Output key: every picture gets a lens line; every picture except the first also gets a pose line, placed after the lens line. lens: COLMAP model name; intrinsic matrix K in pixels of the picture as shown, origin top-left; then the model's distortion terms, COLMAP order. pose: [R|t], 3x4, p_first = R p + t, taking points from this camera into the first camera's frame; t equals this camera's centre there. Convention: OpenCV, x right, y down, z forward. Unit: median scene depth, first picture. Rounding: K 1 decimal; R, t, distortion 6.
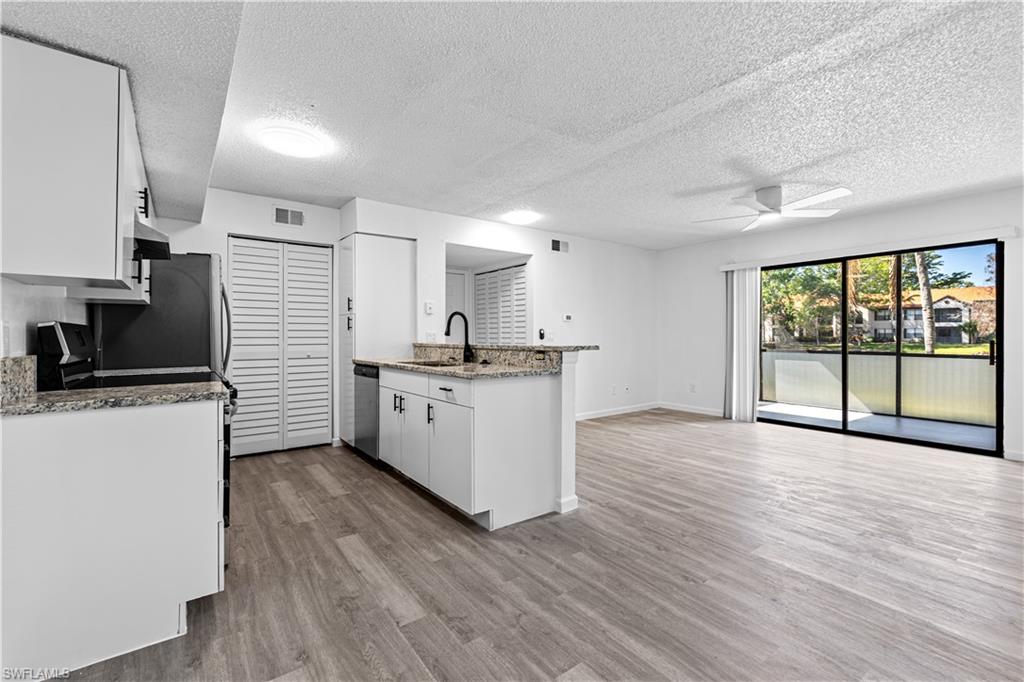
lens RADIAL K [[443.8, 0, 514.0], [0, 443.8, 329.9], [0, 0, 1]] dist [0.002177, -0.001294]
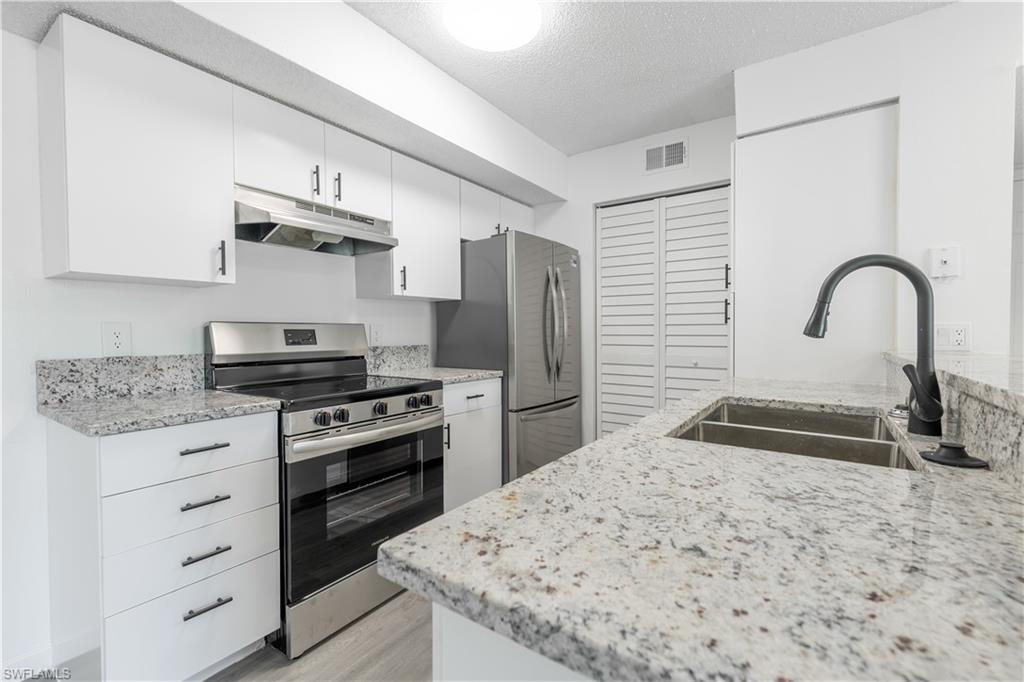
lens RADIAL K [[443.8, 0, 509.2], [0, 443.8, 338.6], [0, 0, 1]] dist [0.002177, -0.001294]
pose [[0.317493, 0.019003, -0.948070, 0.079278], [0.014665, 0.999581, 0.024946, 0.002301], [0.948147, -0.021824, 0.317081, 0.689268]]
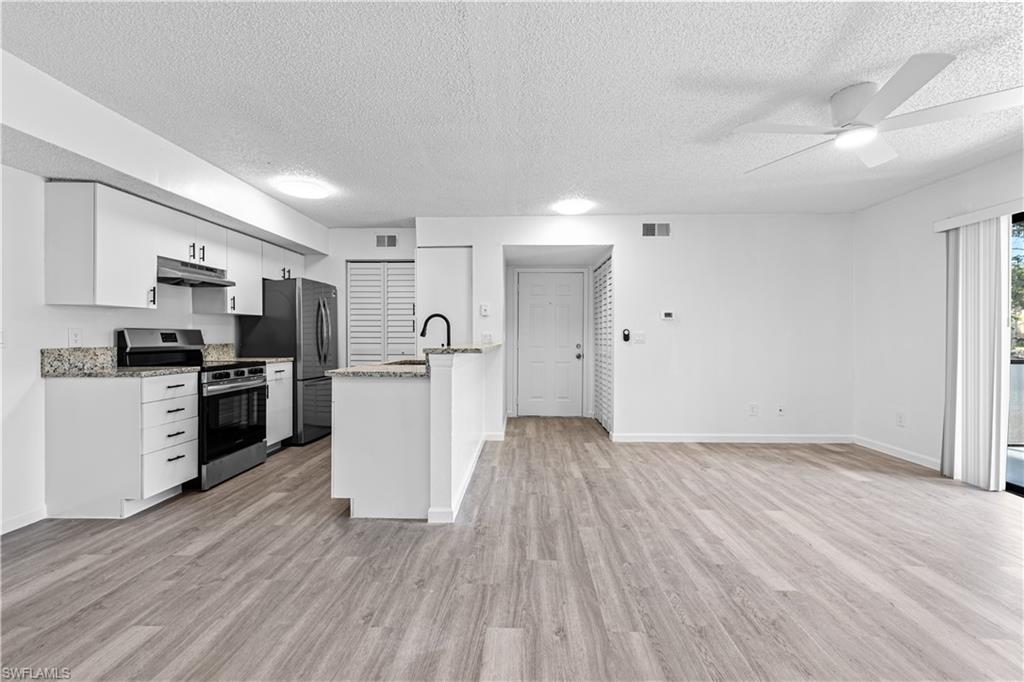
lens RADIAL K [[443.8, 0, 512.4], [0, 443.8, 334.3], [0, 0, 1]] dist [0.002177, -0.001294]
pose [[0.788535, 0.001301, -0.614989, 0.671136], [0.004852, 0.999953, 0.008337, -0.000798], [0.614971, -0.009558, 0.788492, 0.286186]]
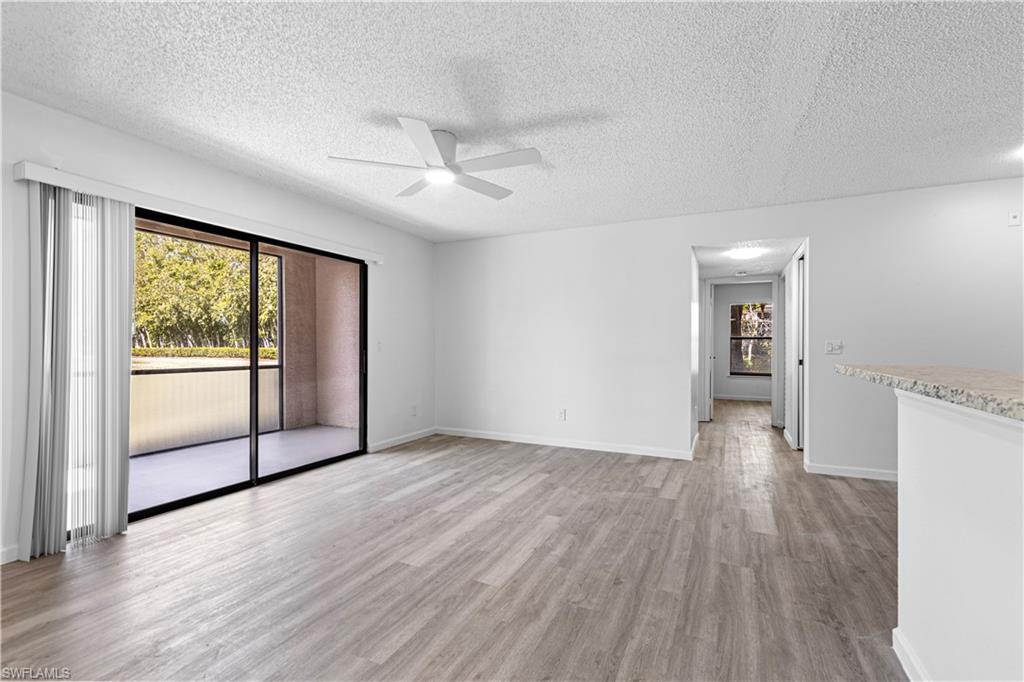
lens RADIAL K [[443.8, 0, 509.3], [0, 443.8, 353.1], [0, 0, 1]] dist [0.002177, -0.001294]
pose [[-0.459794, -0.012294, 0.887941, -0.111739], [-0.012551, 0.999894, 0.007345, 0.015472], [-0.887937, -0.007767, -0.459899, 1.414272]]
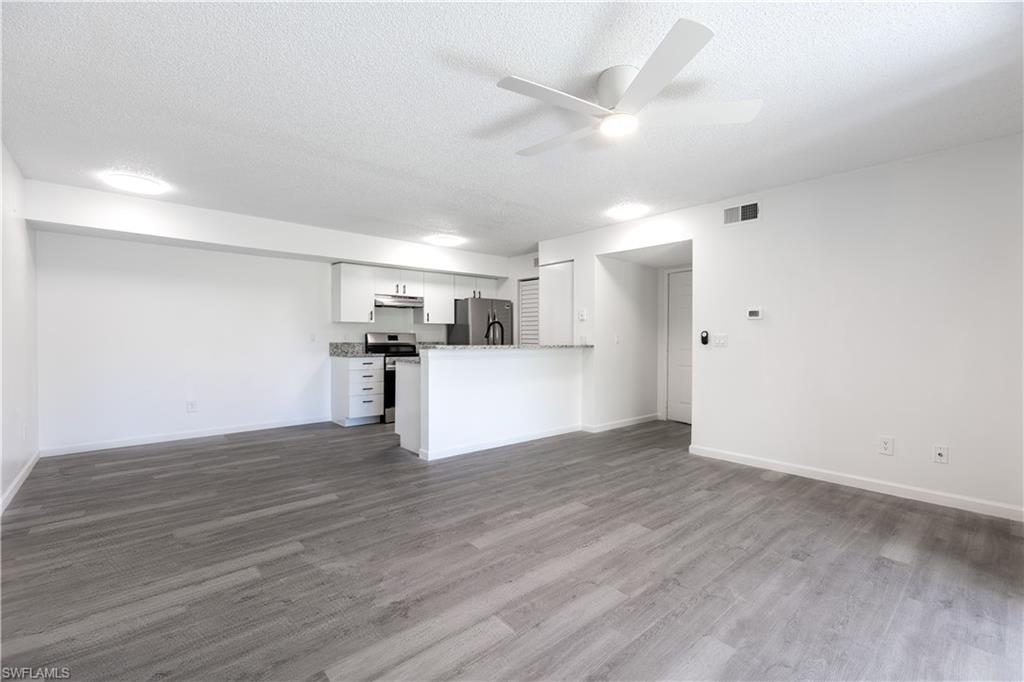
lens RADIAL K [[443.8, 0, 513.4], [0, 443.8, 338.9], [0, 0, 1]] dist [0.002177, -0.001294]
pose [[0.088303, 0.009433, -0.996049, 1.295932], [0.007761, 0.999918, 0.010158, 0.001134], [0.996063, -0.008627, 0.088223, 0.947750]]
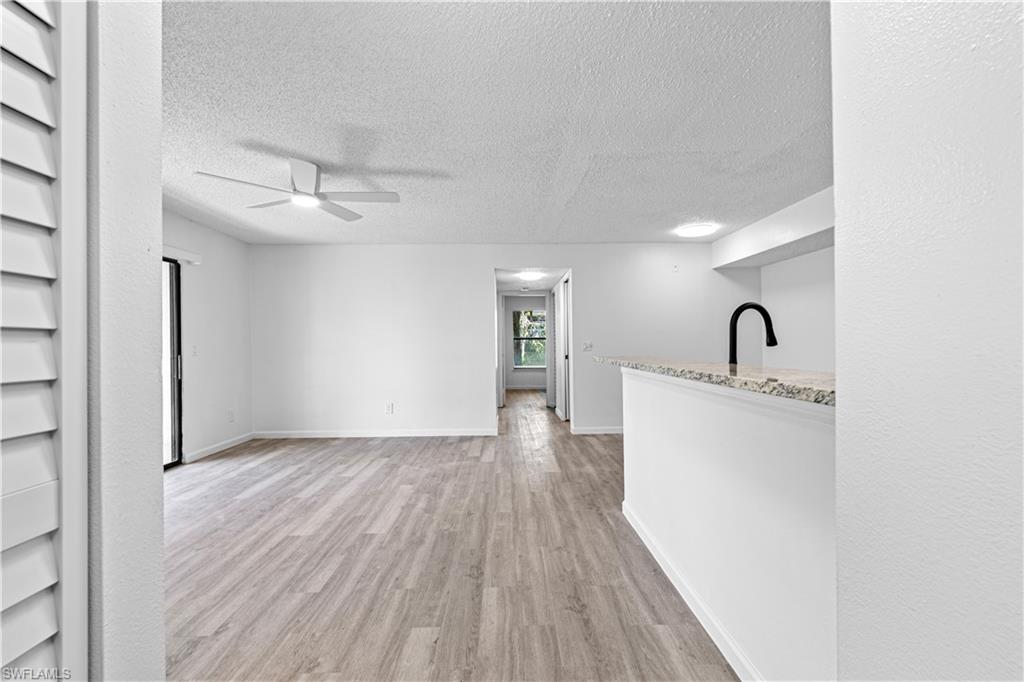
lens RADIAL K [[443.8, 0, 502.6], [0, 443.8, 346.2], [0, 0, 1]] dist [0.002177, -0.001294]
pose [[-0.804292, 0.011263, 0.594127, -0.207998], [0.006073, 0.999924, -0.010733, 0.017573], [-0.594203, -0.005024, -0.804299, 1.654905]]
